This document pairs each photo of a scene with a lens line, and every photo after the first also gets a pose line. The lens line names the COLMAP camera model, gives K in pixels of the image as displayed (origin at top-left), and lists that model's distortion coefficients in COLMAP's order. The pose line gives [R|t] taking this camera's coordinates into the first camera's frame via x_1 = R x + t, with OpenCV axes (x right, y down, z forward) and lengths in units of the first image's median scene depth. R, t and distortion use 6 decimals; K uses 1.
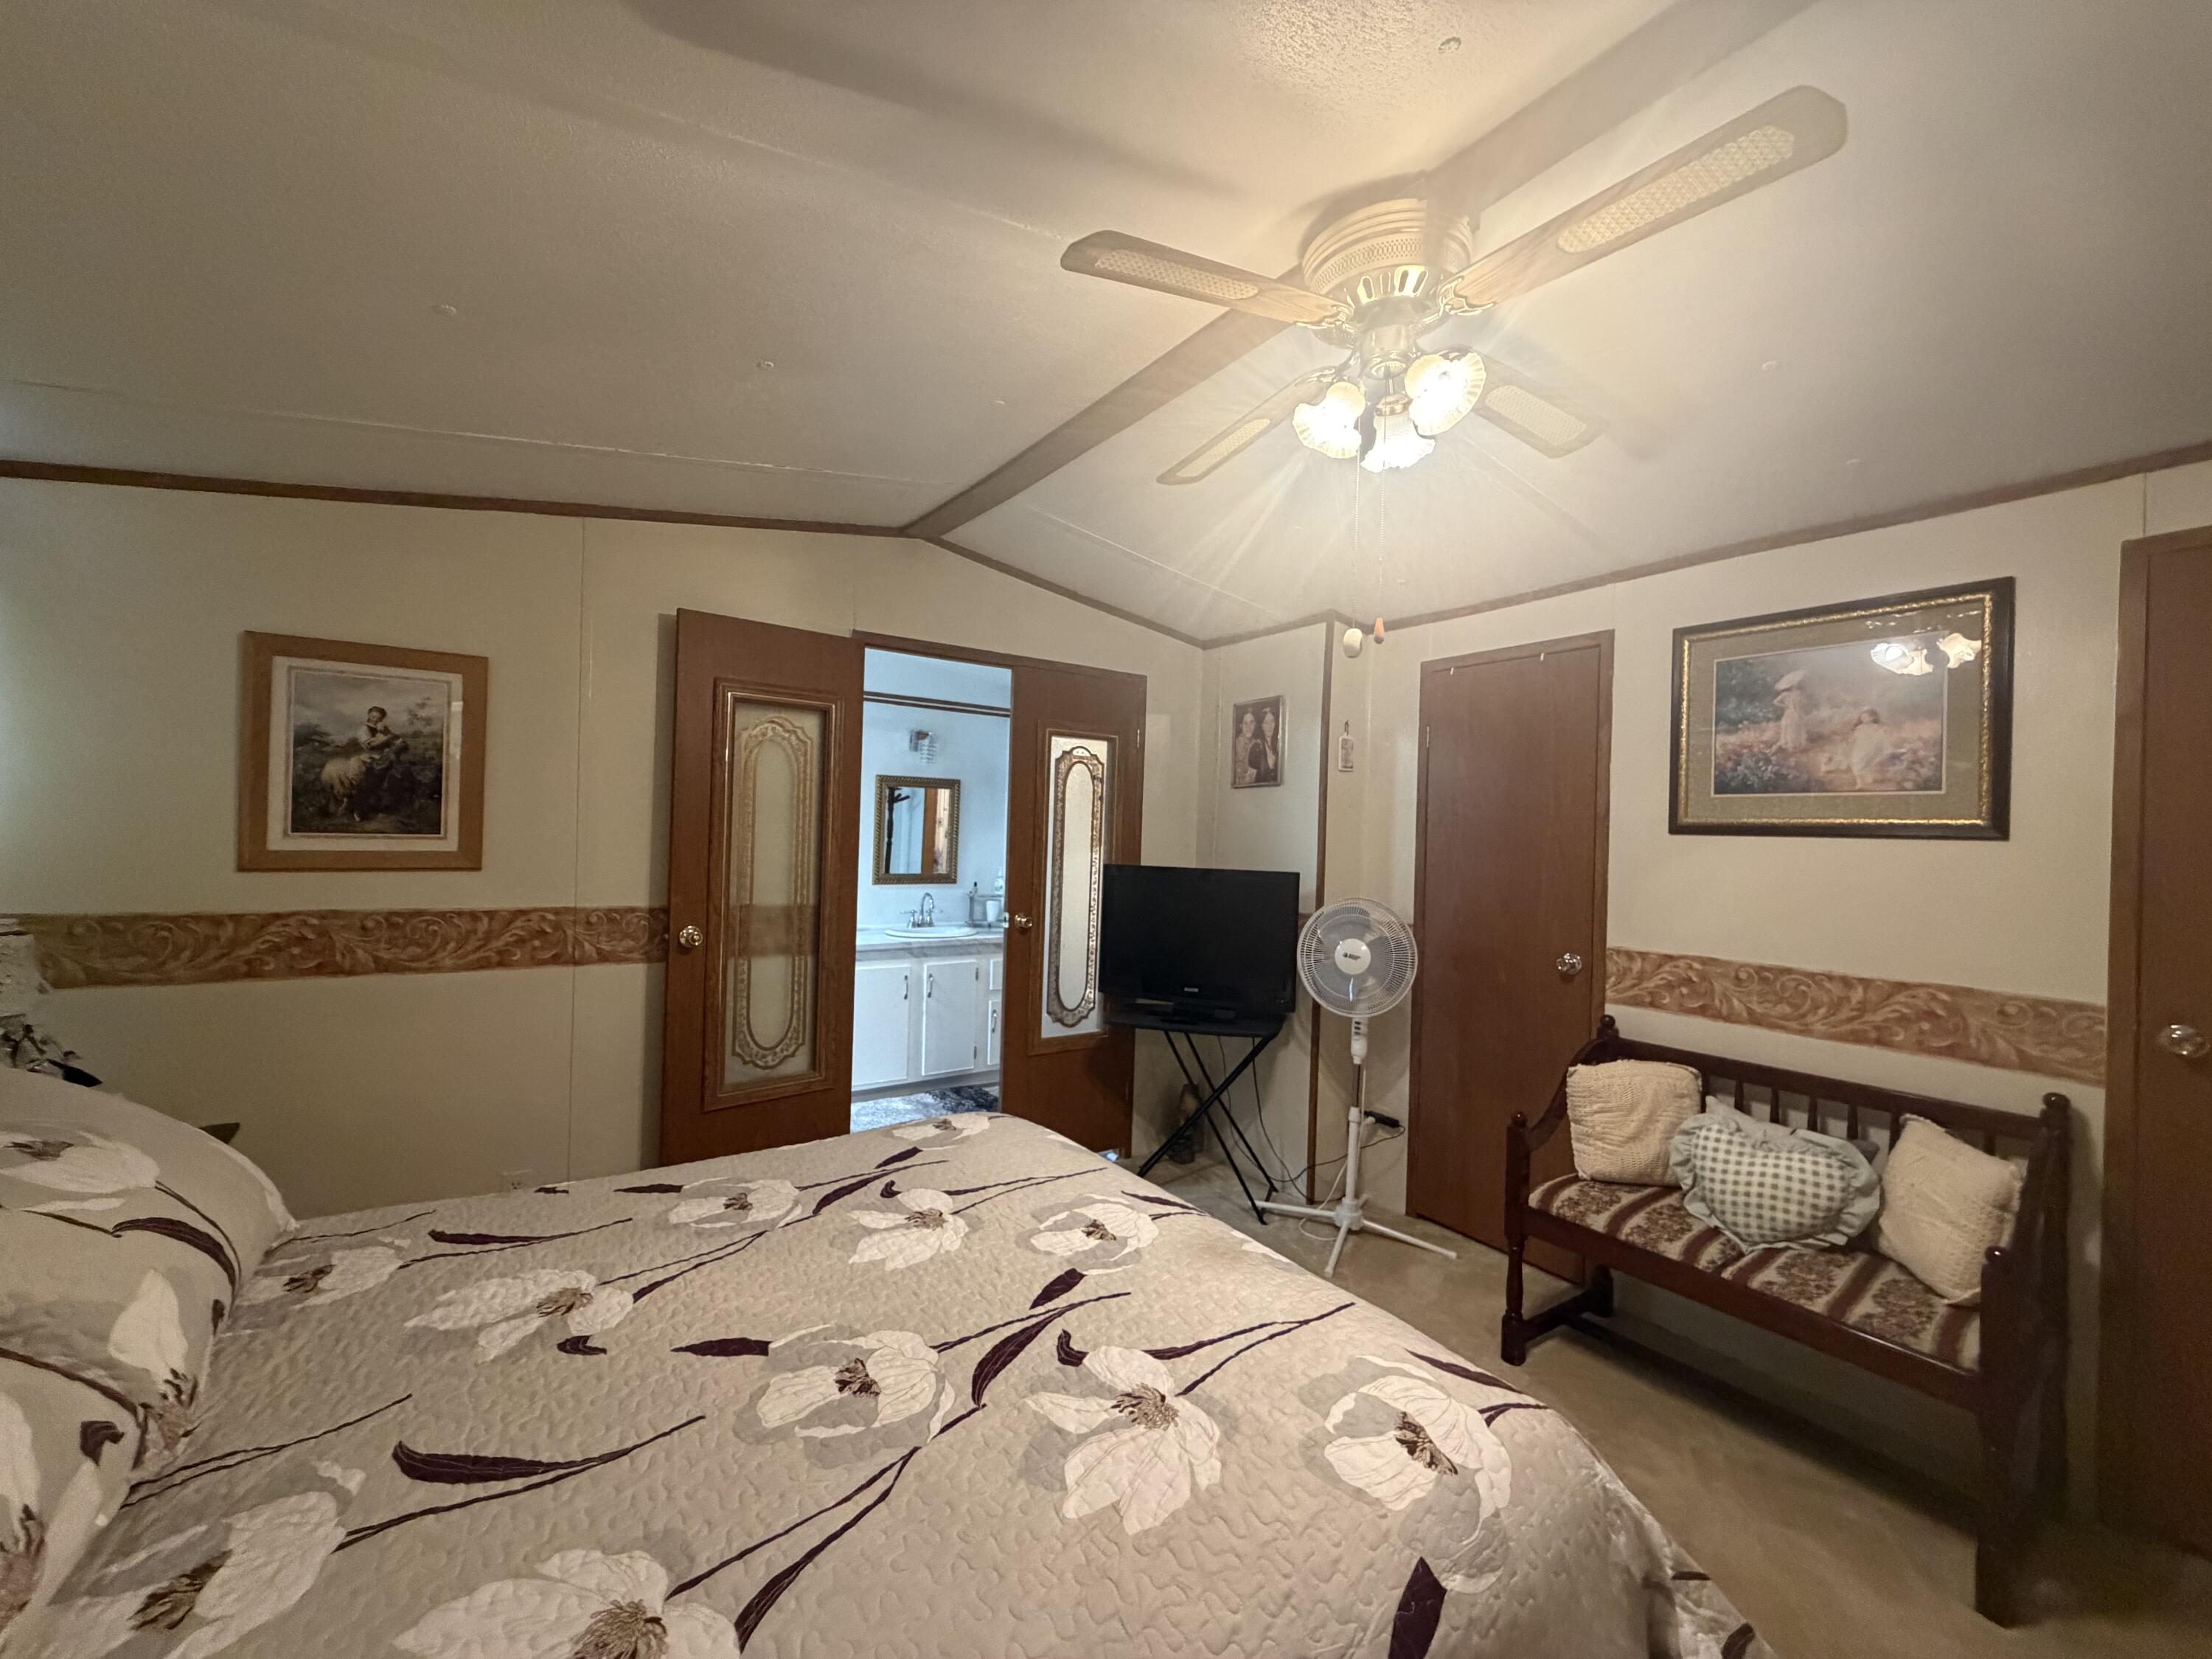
lens RADIAL K [[882.1, 0, 1100.5], [0, 882.1, 830.2], [0, 0, 1]] dist [-0.000124, -0.000221]
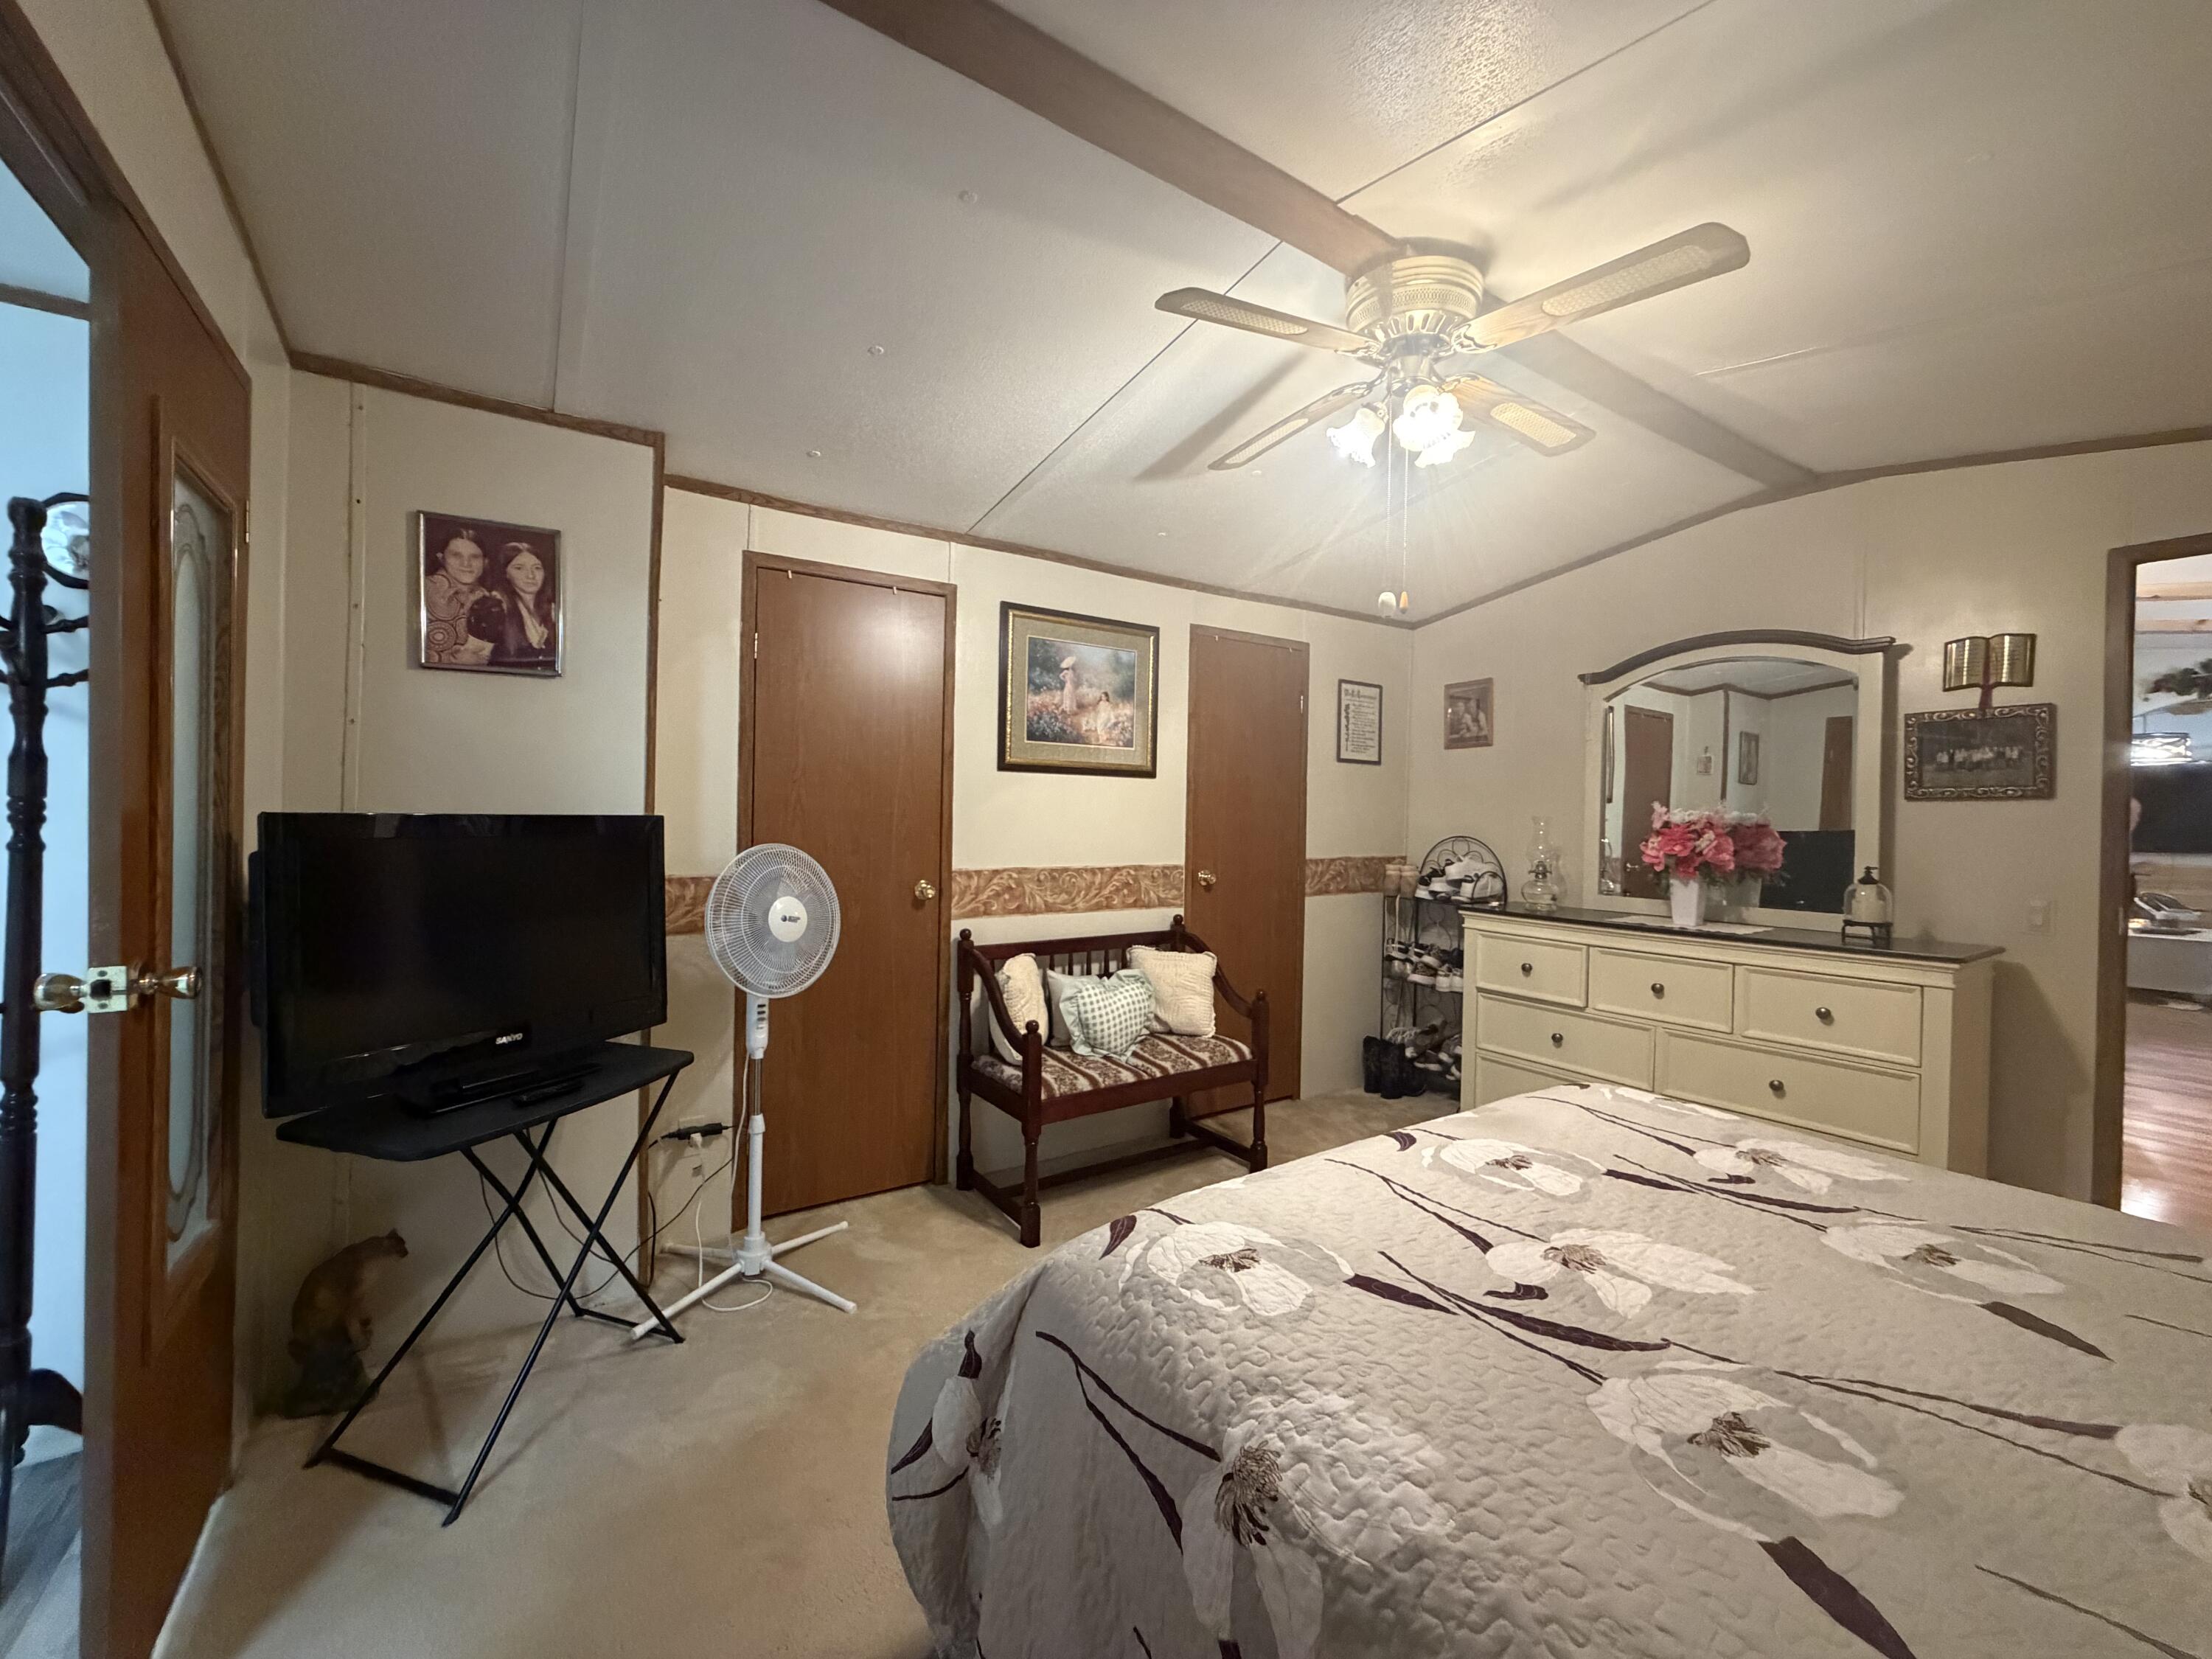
lens RADIAL K [[879.2, 0, 1098.4], [0, 879.2, 826.4], [0, 0, 1]] dist [0.000326, 0.000270]
pose [[0.020196, -0.042618, 0.998887, -0.636830], [-0.020490, 0.998864, 0.043032, 0.029564], [-0.999586, -0.021336, 0.019299, 0.943603]]
